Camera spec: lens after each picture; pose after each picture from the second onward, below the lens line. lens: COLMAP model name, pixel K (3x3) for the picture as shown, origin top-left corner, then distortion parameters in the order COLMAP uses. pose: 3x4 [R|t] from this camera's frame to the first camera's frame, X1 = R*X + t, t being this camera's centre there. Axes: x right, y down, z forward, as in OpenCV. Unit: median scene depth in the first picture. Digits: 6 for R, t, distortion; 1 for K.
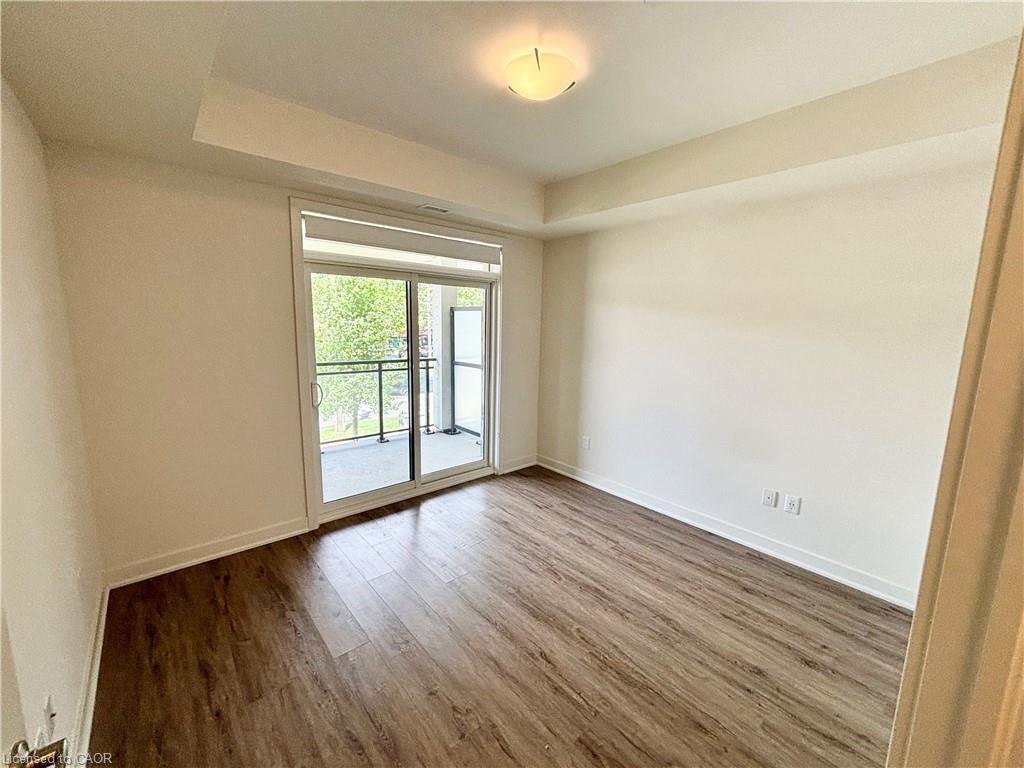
lens RADIAL K [[414.6, 0, 507.9], [0, 414.6, 383.8], [0, 0, 1]] dist [0.001055, 0.000207]
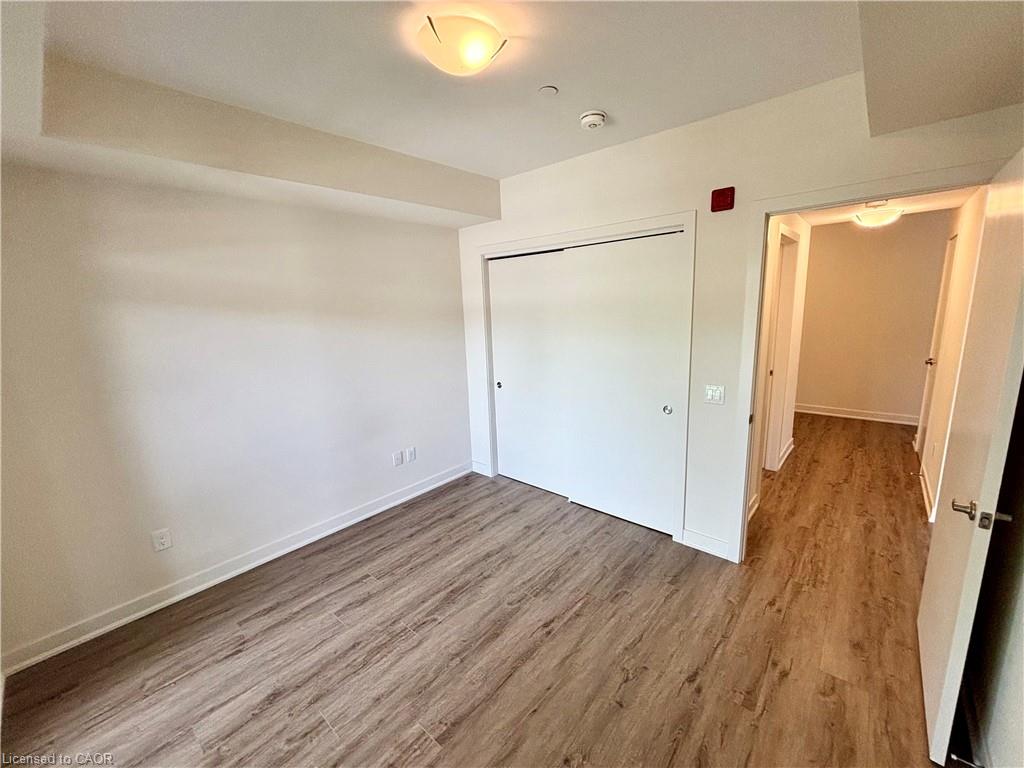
lens RADIAL K [[414.6, 0, 507.9], [0, 414.6, 383.8], [0, 0, 1]] dist [0.001055, 0.000207]
pose [[-0.128461, -0.207543, 0.969754, -0.620385], [0.185434, 0.955583, 0.229074, -0.181231], [-0.974224, 0.209253, -0.084270, 0.764296]]
